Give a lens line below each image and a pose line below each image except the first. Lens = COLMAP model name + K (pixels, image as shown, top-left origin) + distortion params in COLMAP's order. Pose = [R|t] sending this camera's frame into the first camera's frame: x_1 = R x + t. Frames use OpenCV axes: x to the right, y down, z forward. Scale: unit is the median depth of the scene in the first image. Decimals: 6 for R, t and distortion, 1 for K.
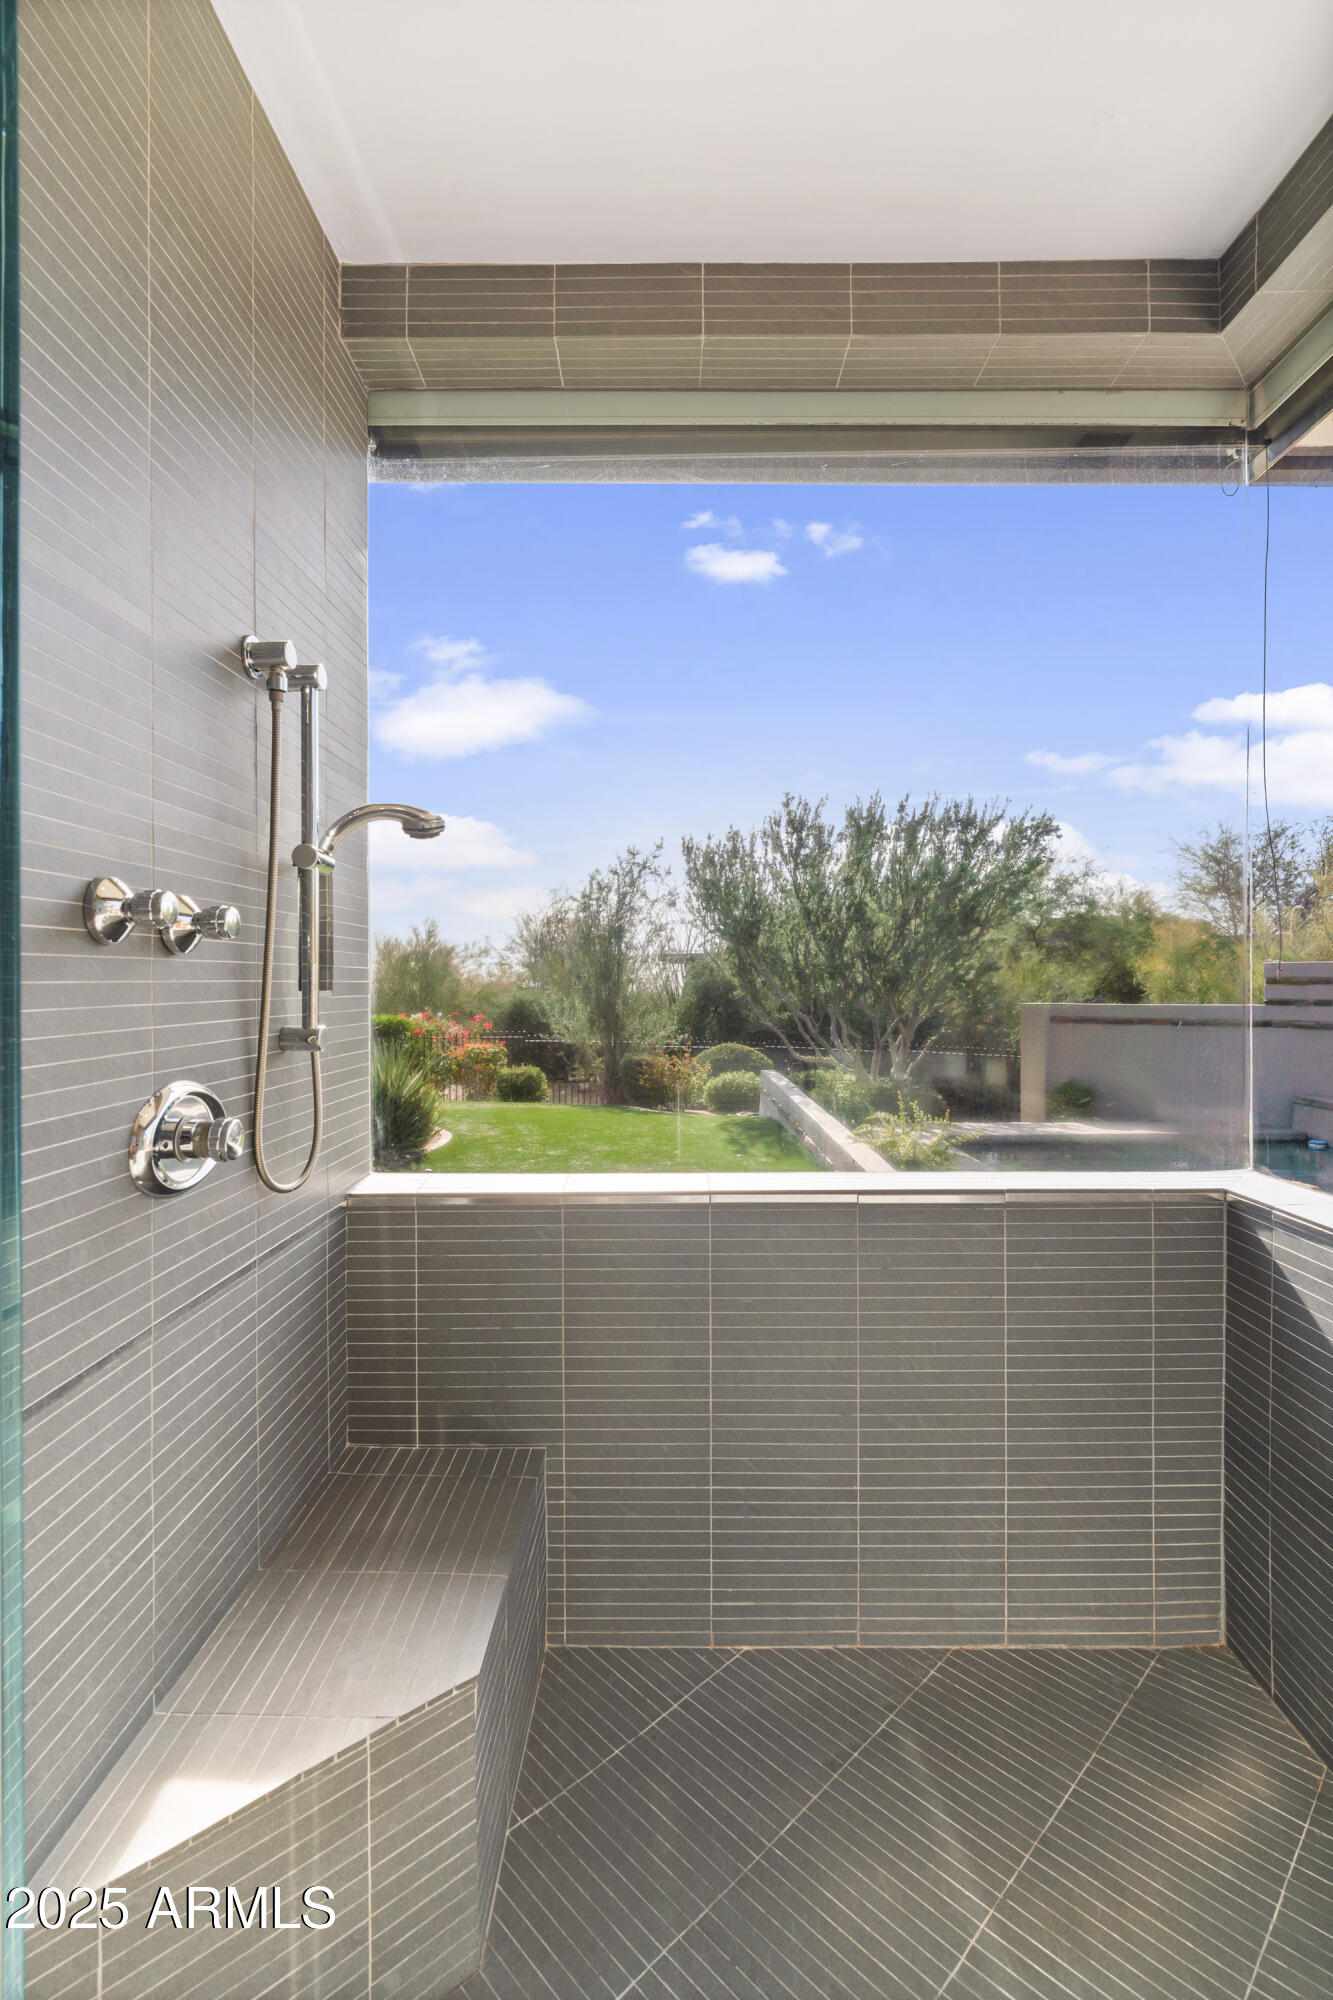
lens RADIAL K [[922.5, 0, 666.5], [0, 922.5, 1000.0], [0, 0, 1]] dist [-0.004745, -0.000191]
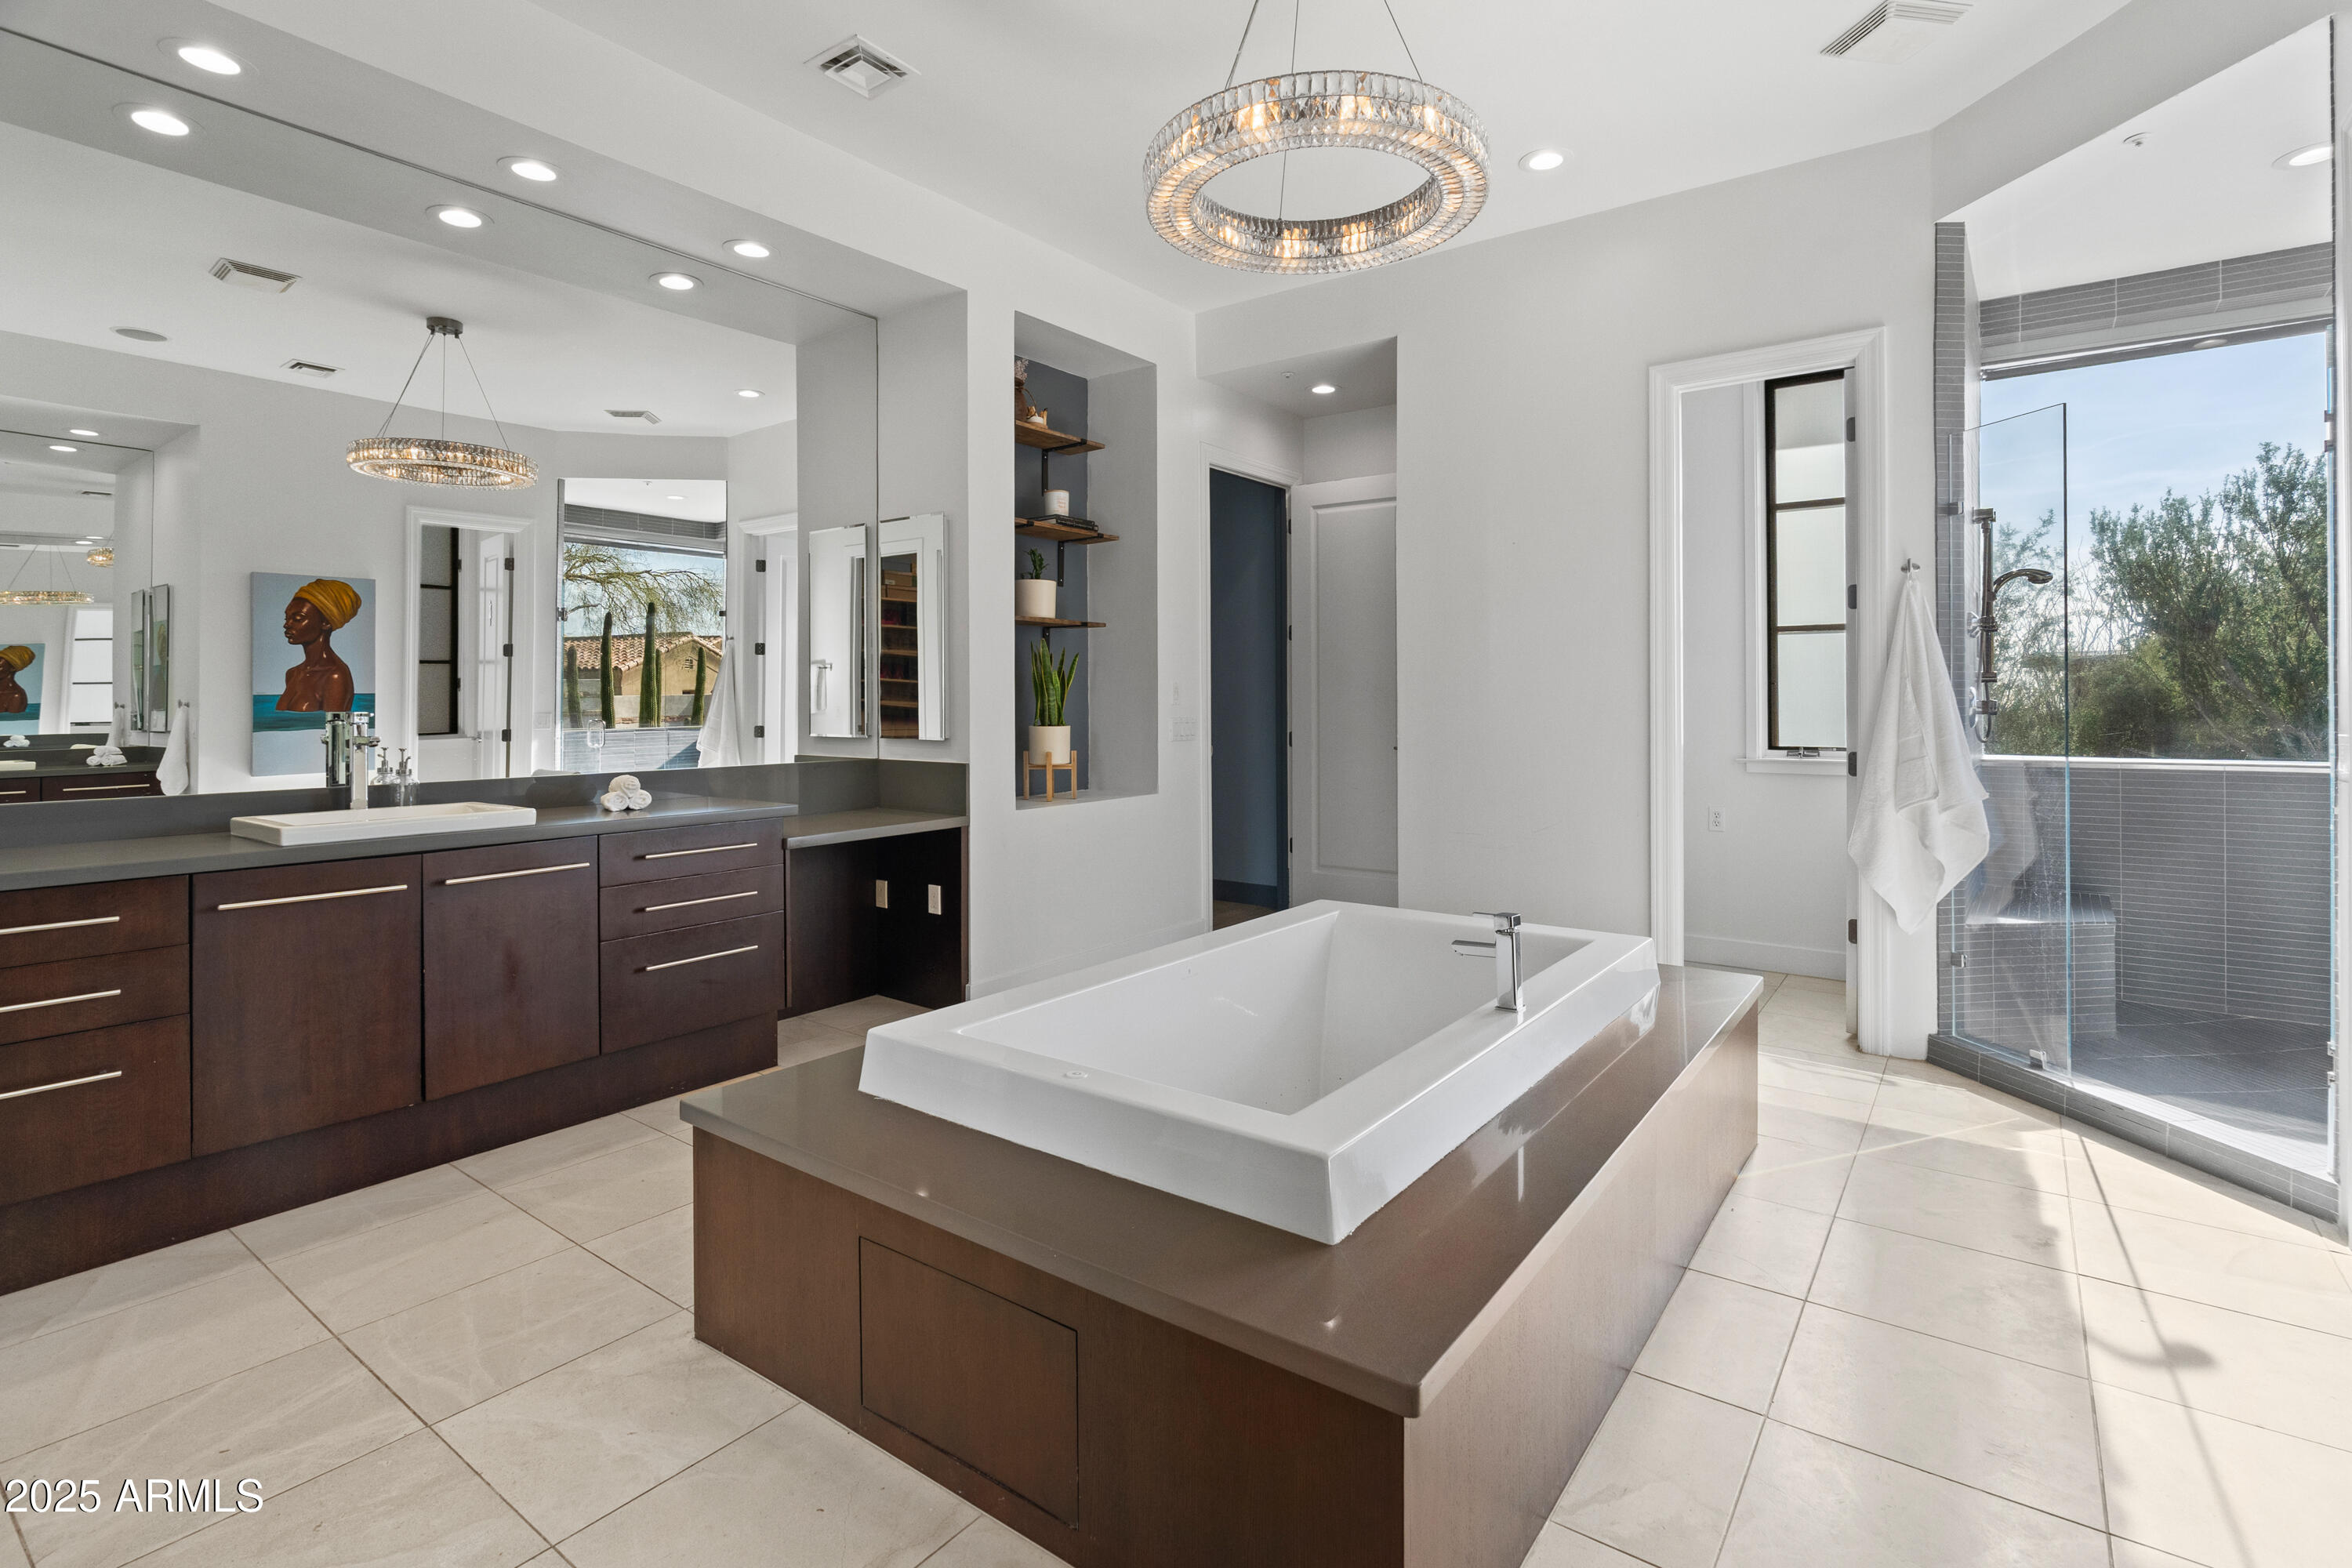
lens RADIAL K [[1123.5, 0, 1179.6], [0, 1123.5, 702.3], [0, 0, 1]] dist [-0.001313, -0.000032]
pose [[0.805142, 0.003740, -0.593070, -0.043992], [-0.015161, 0.999783, -0.014277, 0.021352], [0.592888, 0.020486, 0.805024, -0.293589]]
